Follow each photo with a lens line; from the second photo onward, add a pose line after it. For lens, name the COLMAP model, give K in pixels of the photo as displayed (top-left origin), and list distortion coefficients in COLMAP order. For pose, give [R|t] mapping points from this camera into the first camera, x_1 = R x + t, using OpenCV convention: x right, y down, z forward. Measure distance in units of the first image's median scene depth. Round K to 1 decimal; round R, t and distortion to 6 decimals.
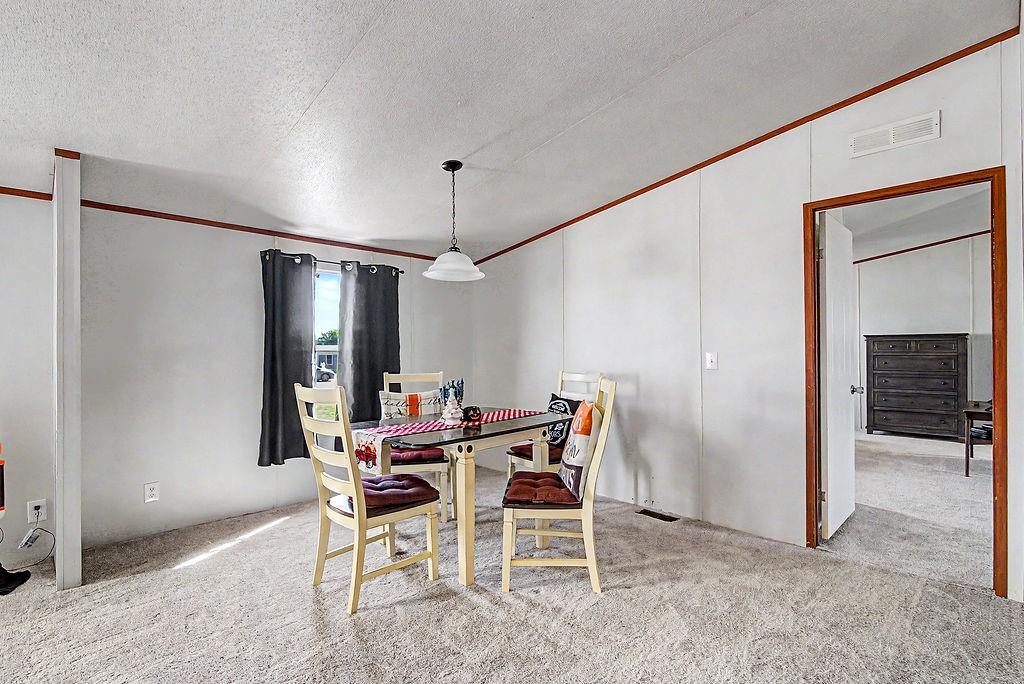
lens RADIAL K [[482.6, 0, 512.0], [0, 482.6, 342.0], [0, 0, 1]] dist [0.000232, -0.000005]
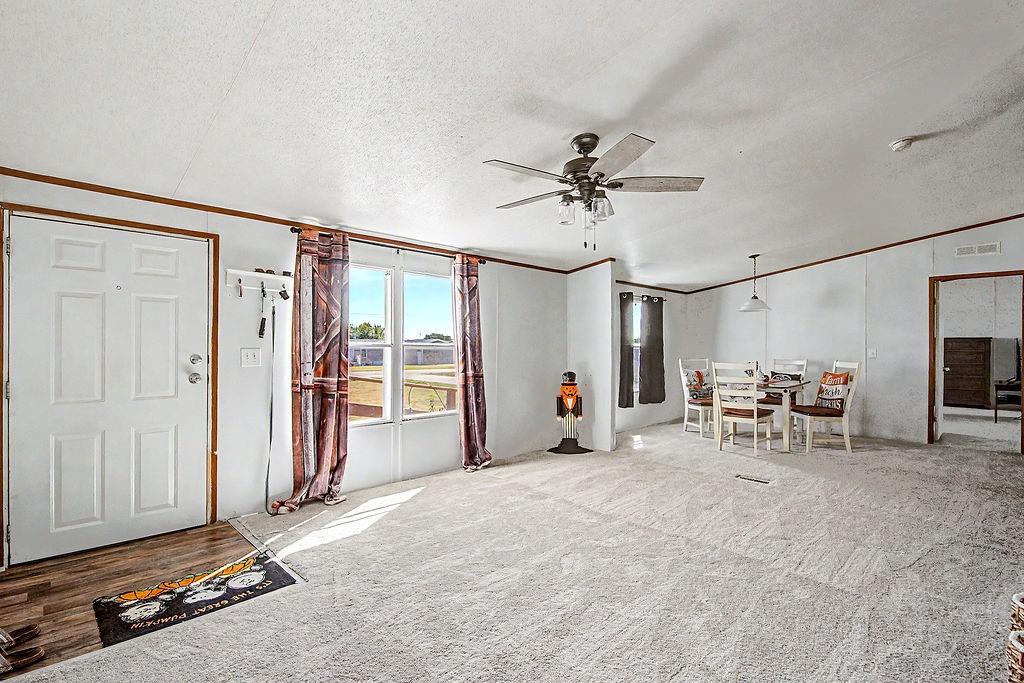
lens RADIAL K [[482.6, 0, 512.0], [0, 482.6, 341.5], [0, 0, 1]] dist [0.000232, -0.000005]
pose [[0.999958, 0.008253, 0.003990, -1.050024], [-0.008288, 0.999927, 0.008743, -0.015791], [-0.003917, -0.008775, 0.999954, -0.939310]]
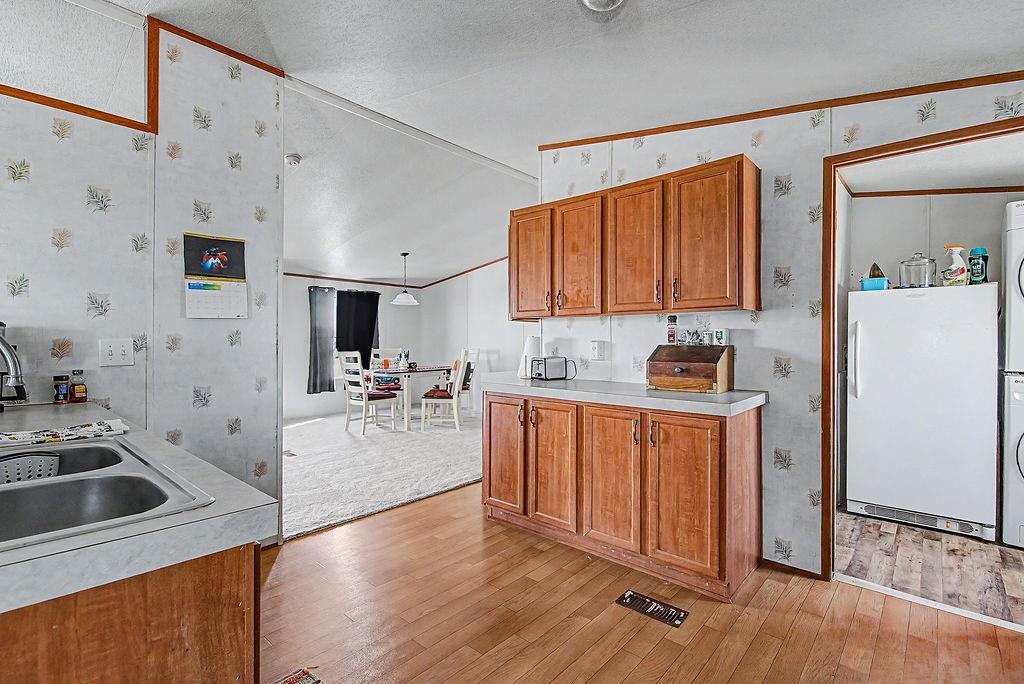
lens RADIAL K [[482.6, 0, 512.0], [0, 482.6, 342.0], [0, 0, 1]] dist [0.000232, -0.000005]
pose [[0.998582, 0.008517, 0.052544, 0.233001], [-0.009210, 0.999874, 0.012957, 0.006780], [-0.052427, -0.013423, 0.998535, -1.131630]]
